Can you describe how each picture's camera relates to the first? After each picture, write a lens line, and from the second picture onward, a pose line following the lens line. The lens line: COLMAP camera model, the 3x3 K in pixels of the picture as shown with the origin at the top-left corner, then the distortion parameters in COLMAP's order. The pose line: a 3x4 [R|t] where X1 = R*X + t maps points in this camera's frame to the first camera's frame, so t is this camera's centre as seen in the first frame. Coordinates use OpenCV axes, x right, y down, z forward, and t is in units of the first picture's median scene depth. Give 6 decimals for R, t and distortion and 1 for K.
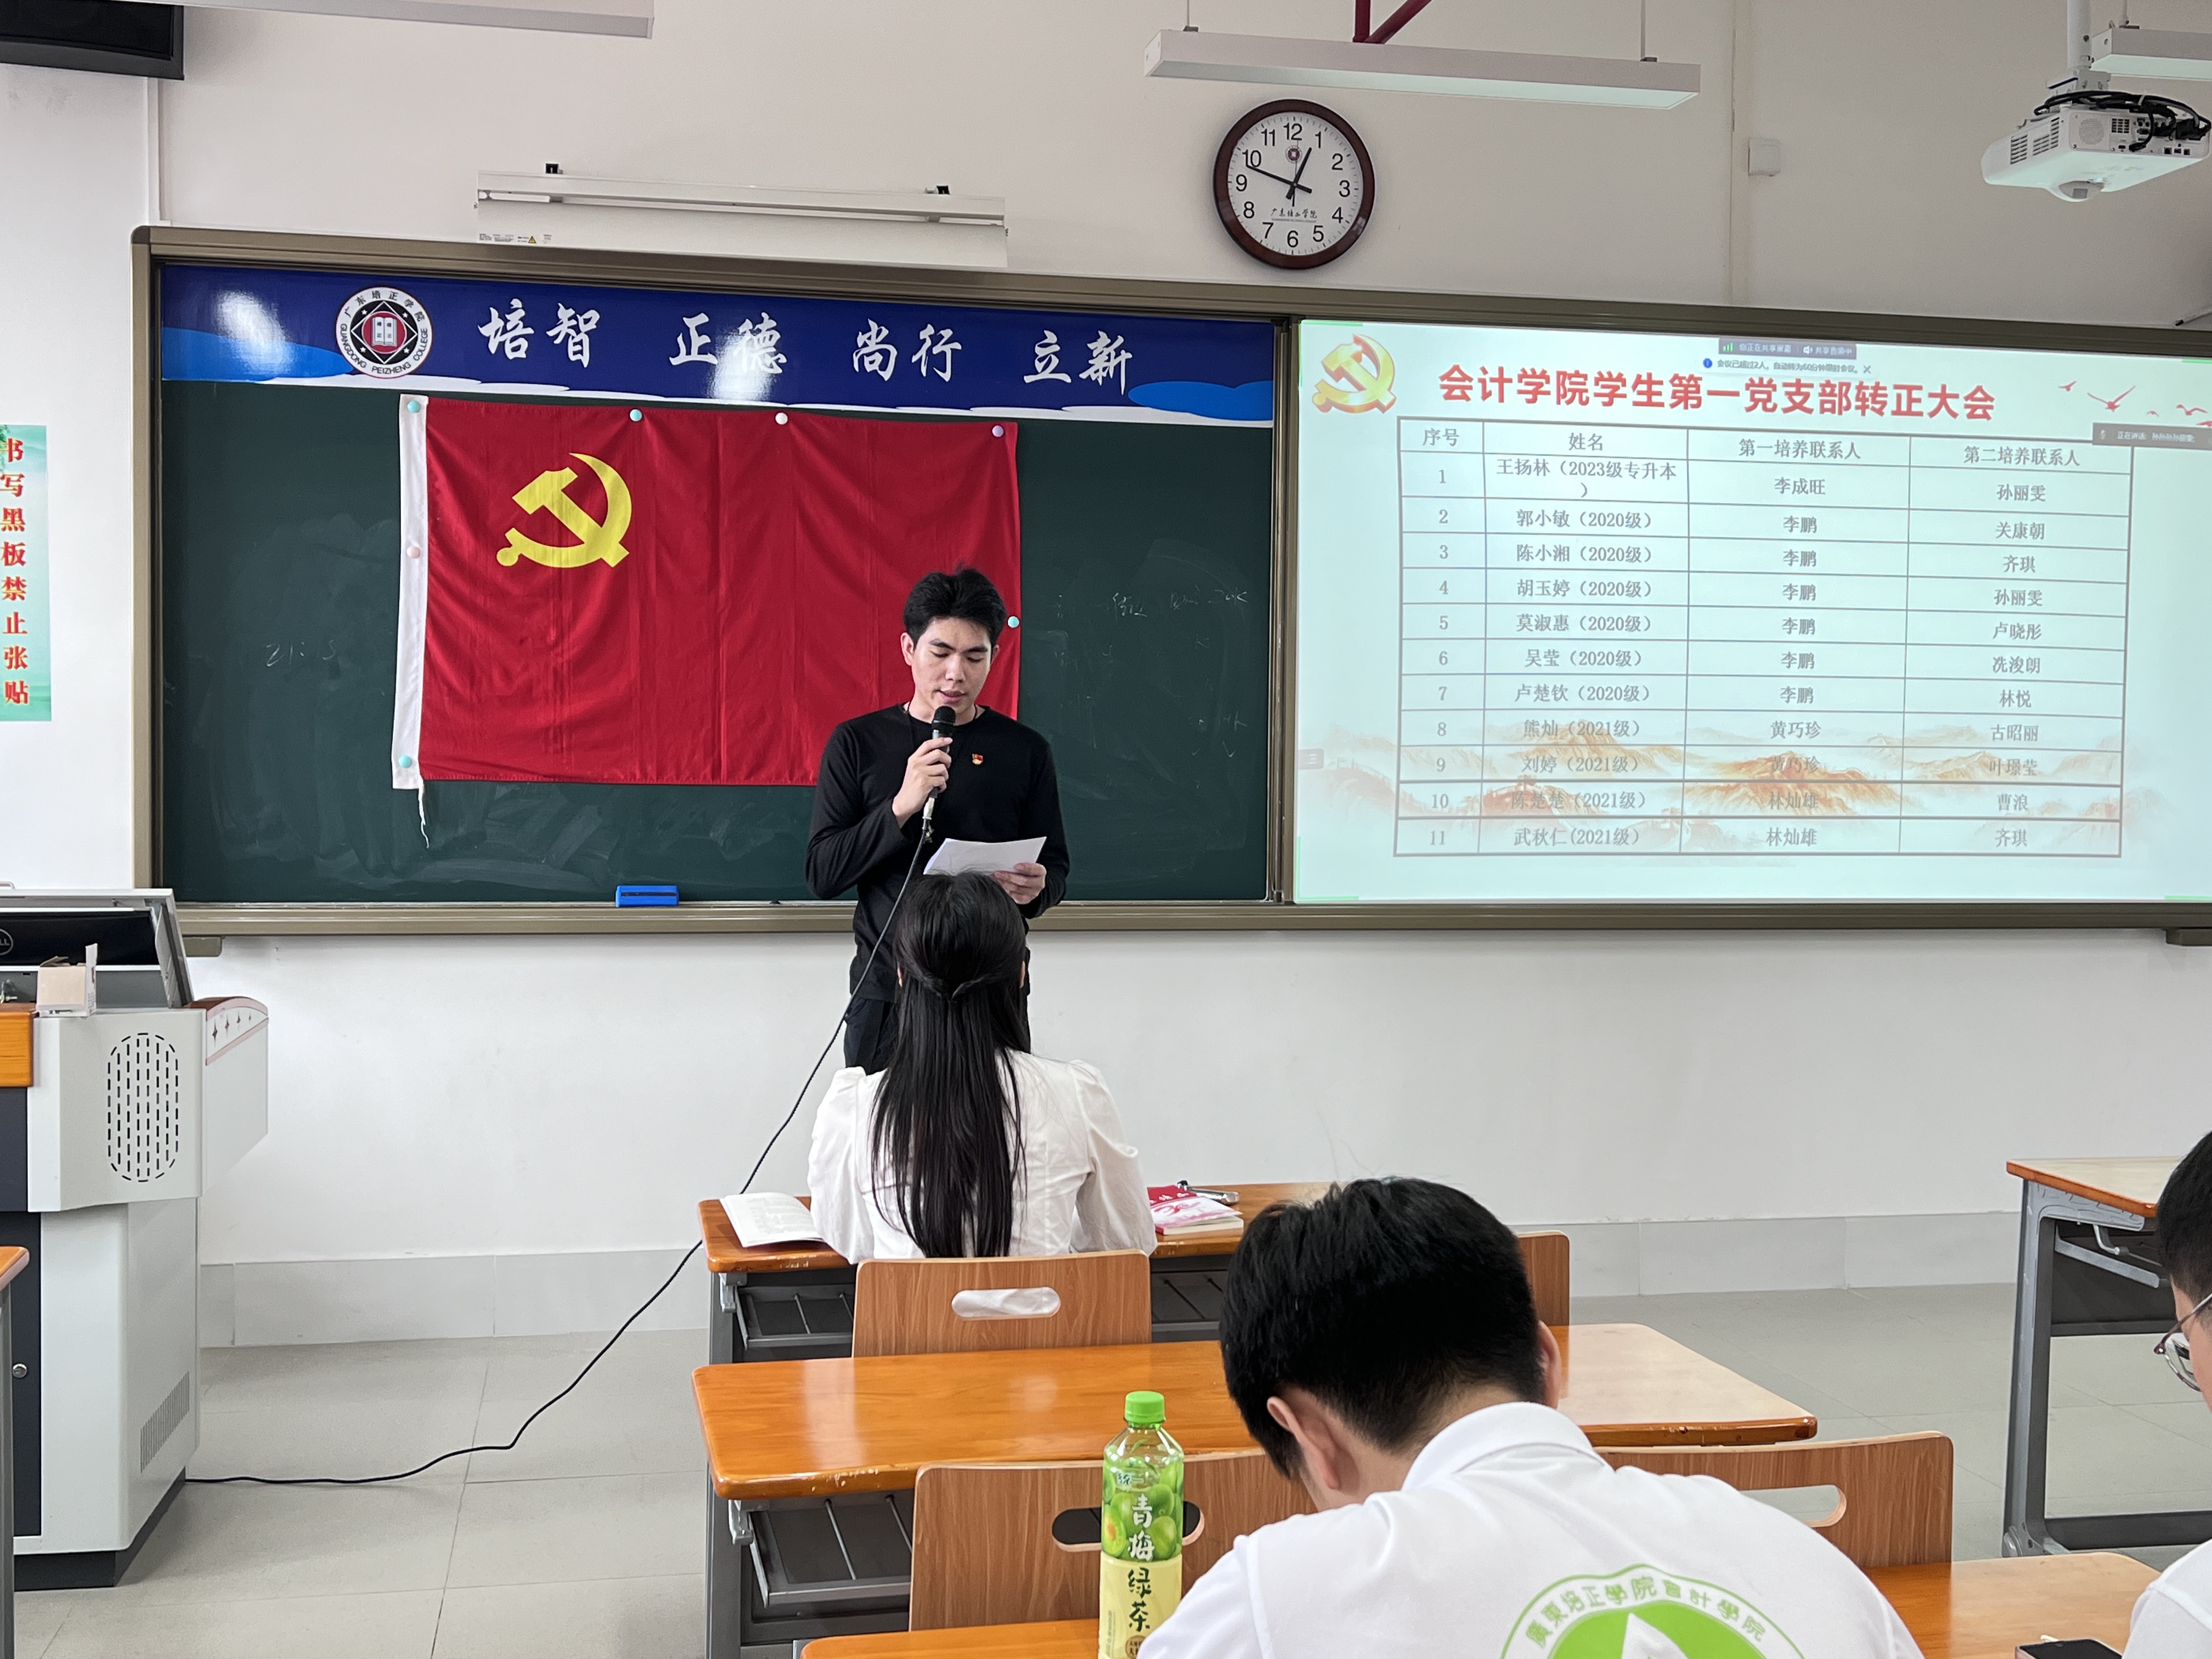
lens RADIAL K [[2418.0, 0, 1116.1], [0, 2418.0, 843.8], [0, 0, 1]] dist [0.146785, -0.363563]
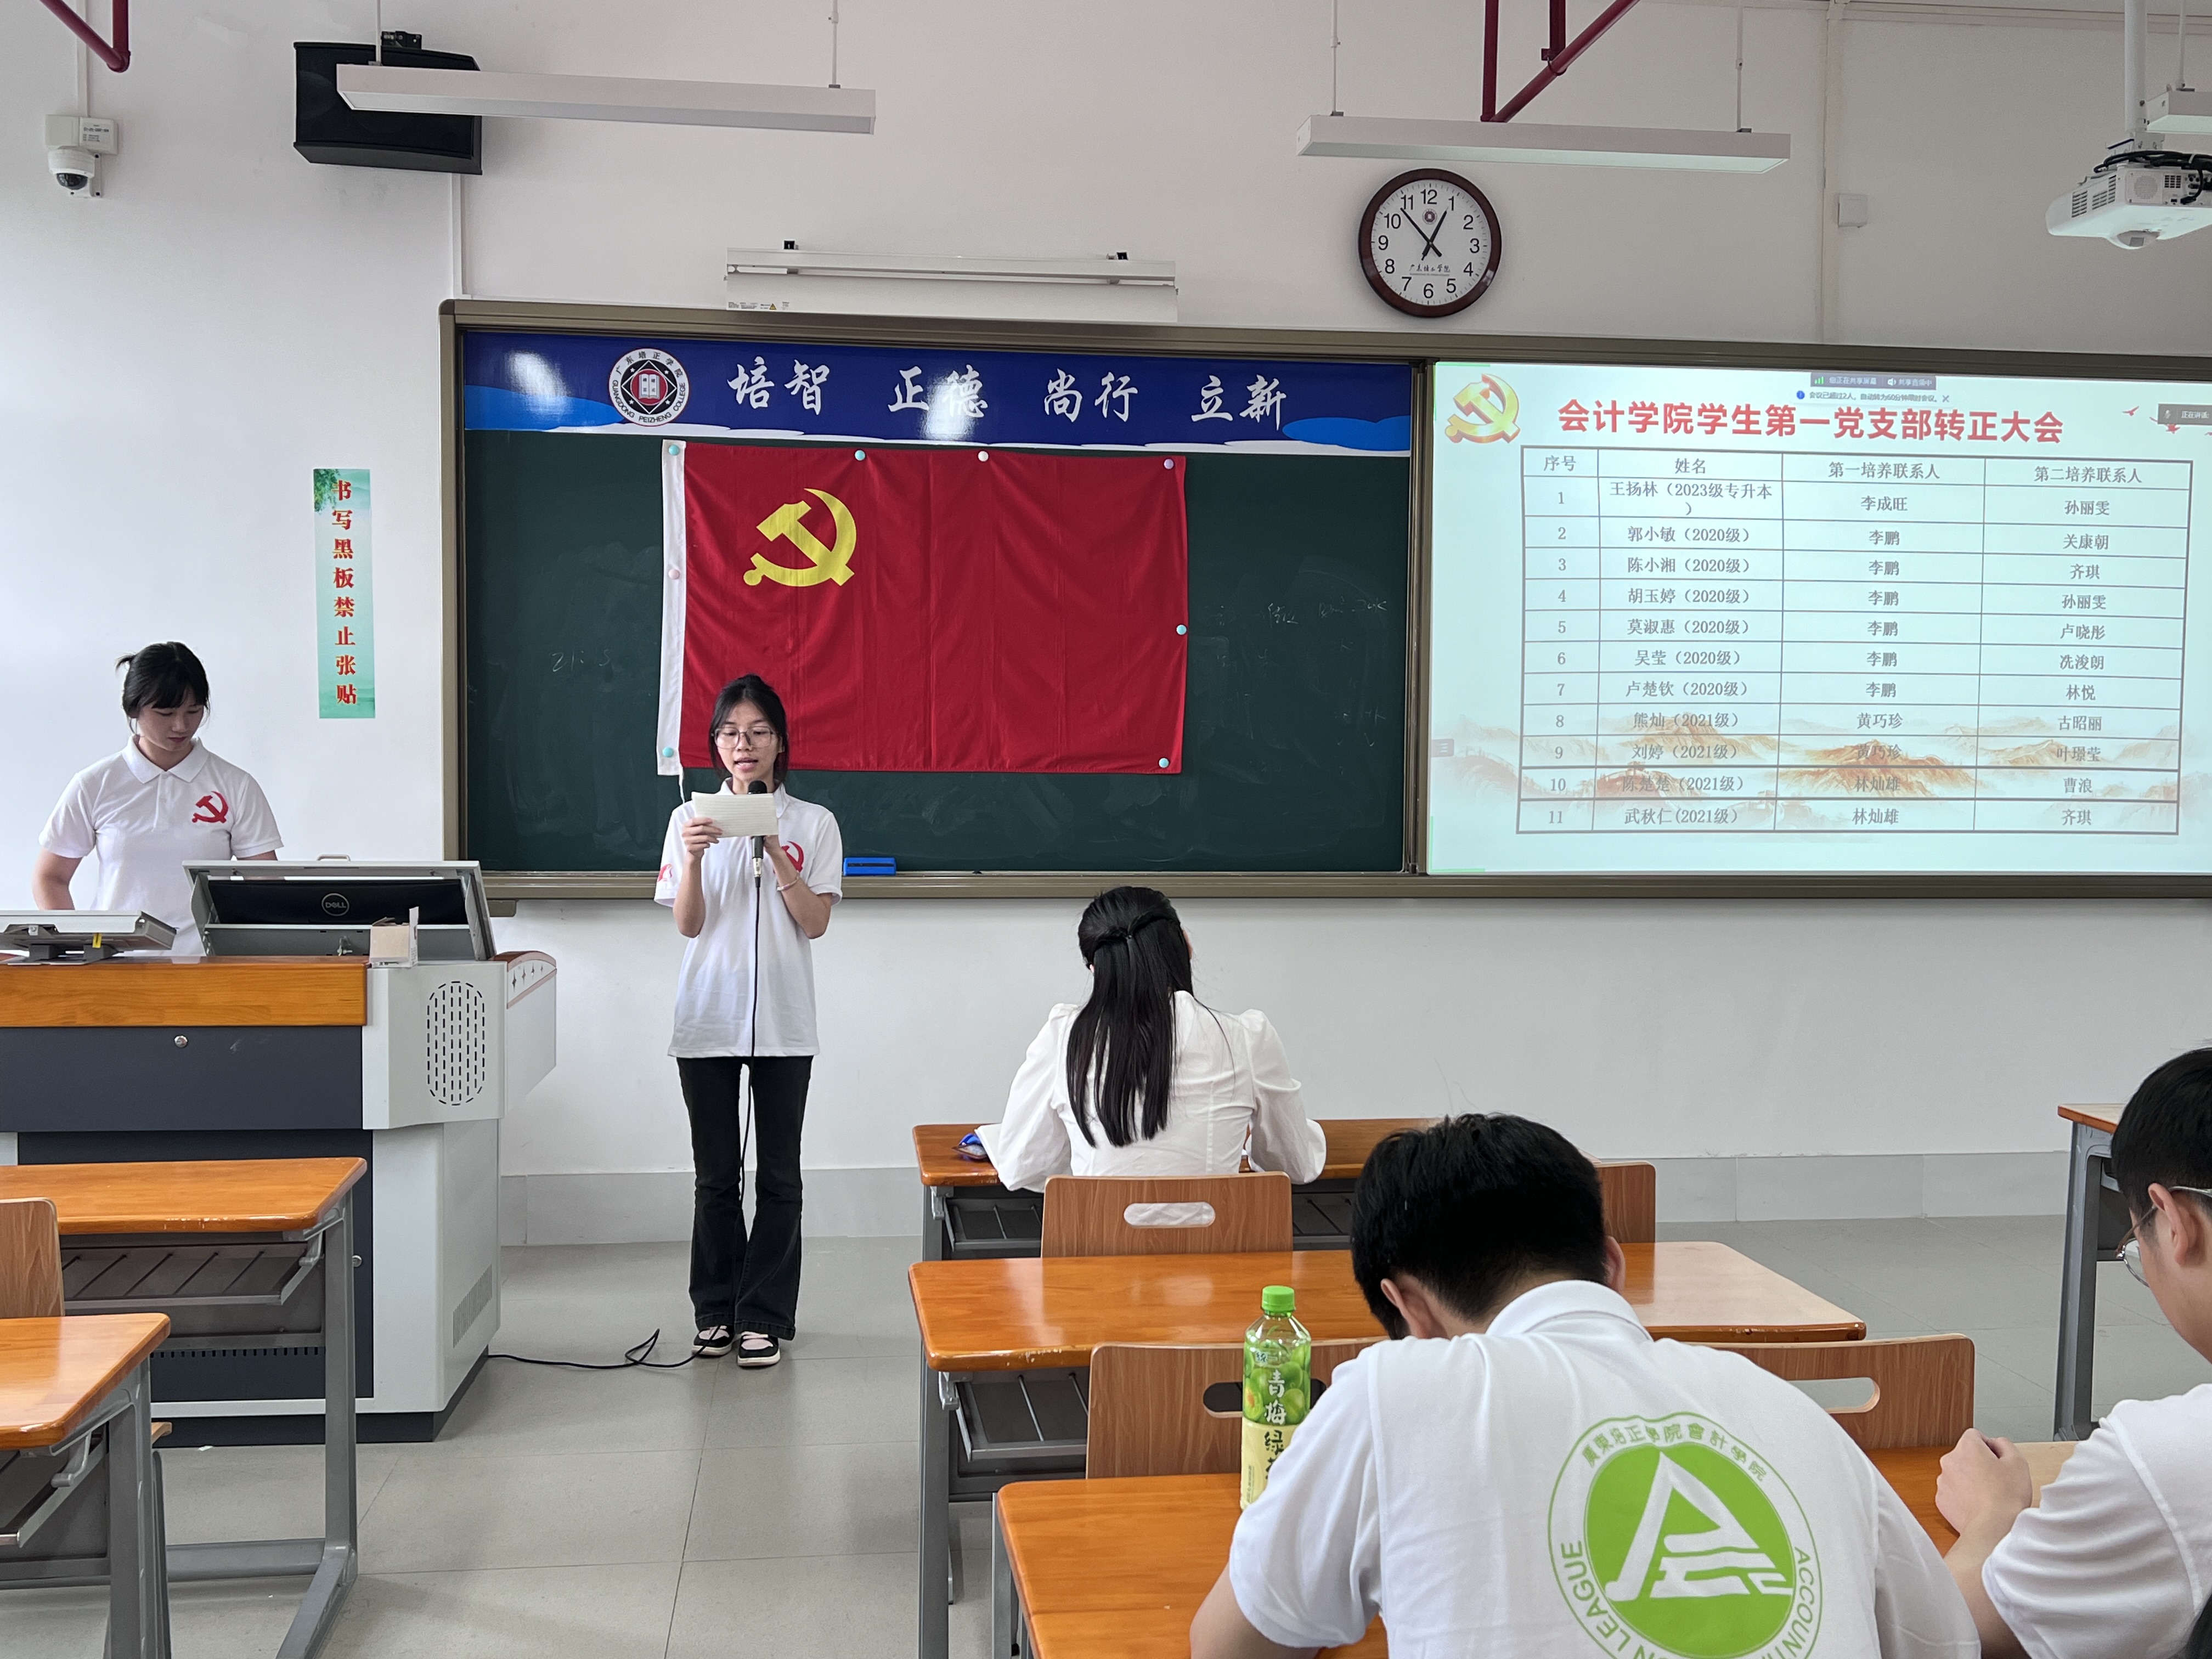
lens RADIAL K [[2133.7, 0, 1116.9], [0, 2133.7, 840.5], [0, 0, 1]] dist [0.173469, -0.490111]
pose [[0.997207, 0.001549, -0.074673, 0.003124], [-0.000746, 0.999942, 0.010790, -0.002272], [0.074686, -0.010704, 0.997150, -0.019680]]
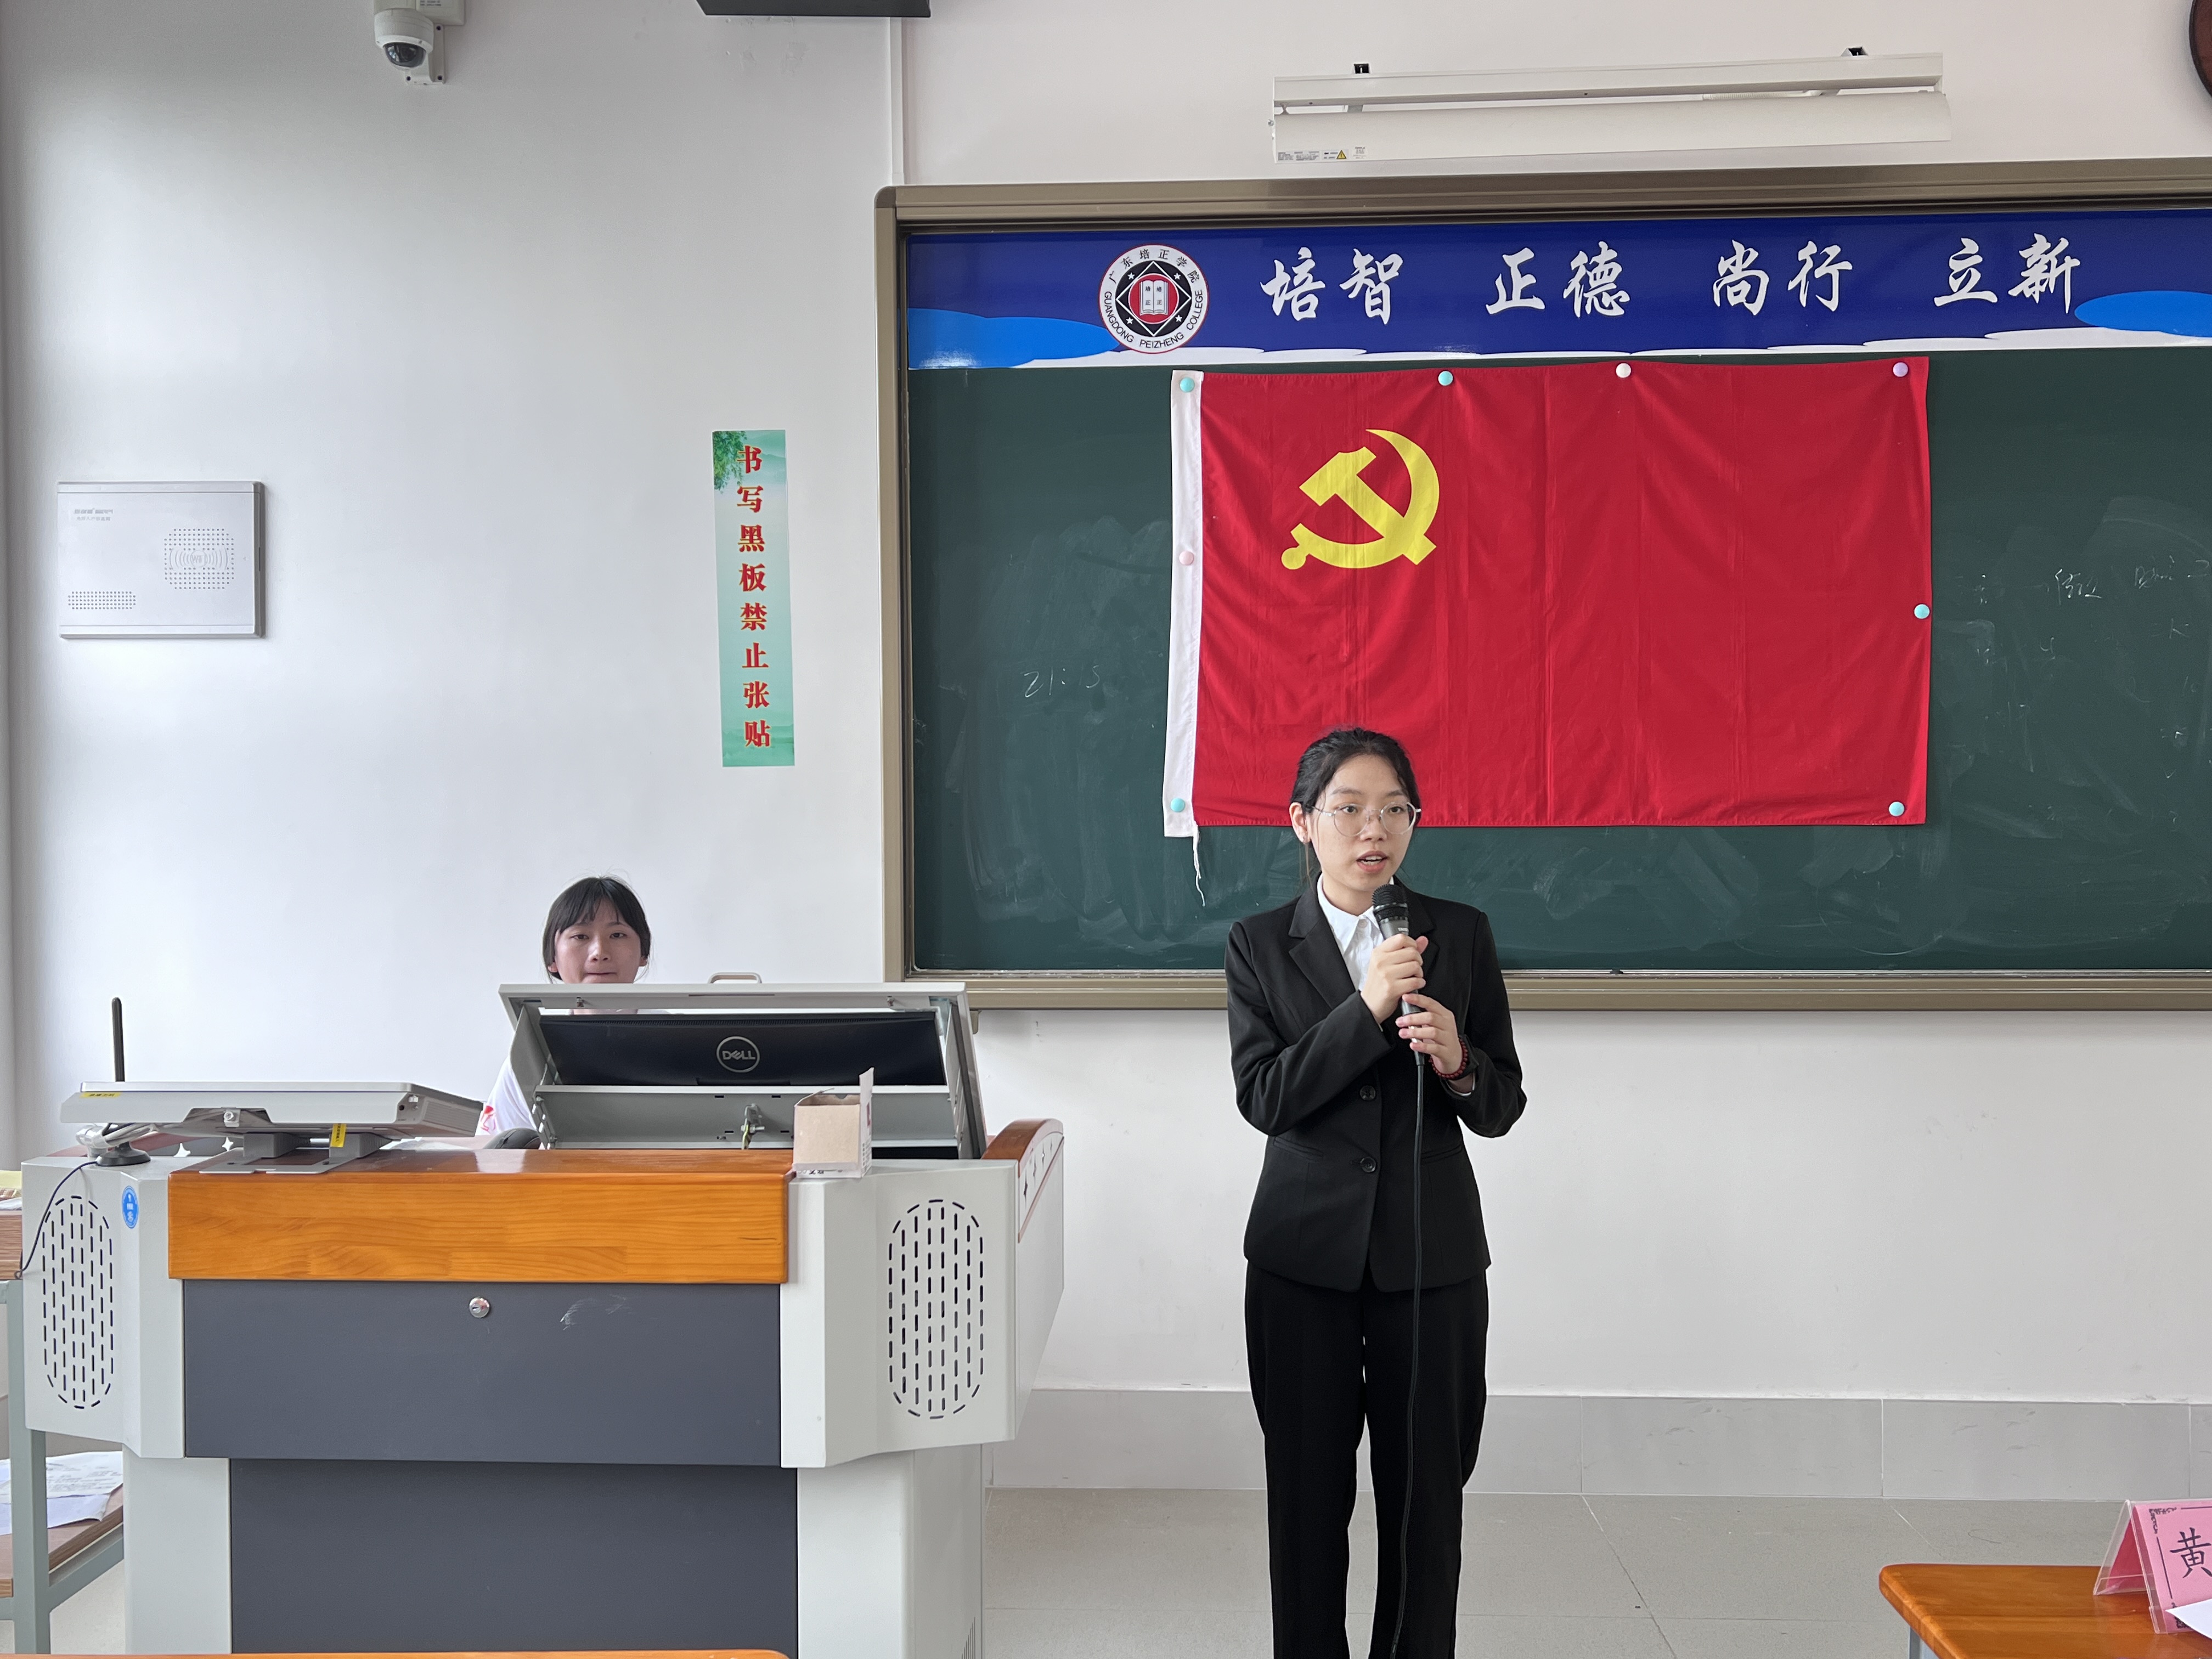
lens RADIAL K [[1891.5, 0, 1106.5], [0, 1891.5, 858.0], [0, 0, 1]] dist [0.115078, -0.181115]
pose [[0.972272, -0.009750, -0.233648, -0.159606], [0.007898, 0.999930, -0.008859, -0.009324], [0.233718, 0.006768, 0.972281, 0.349637]]
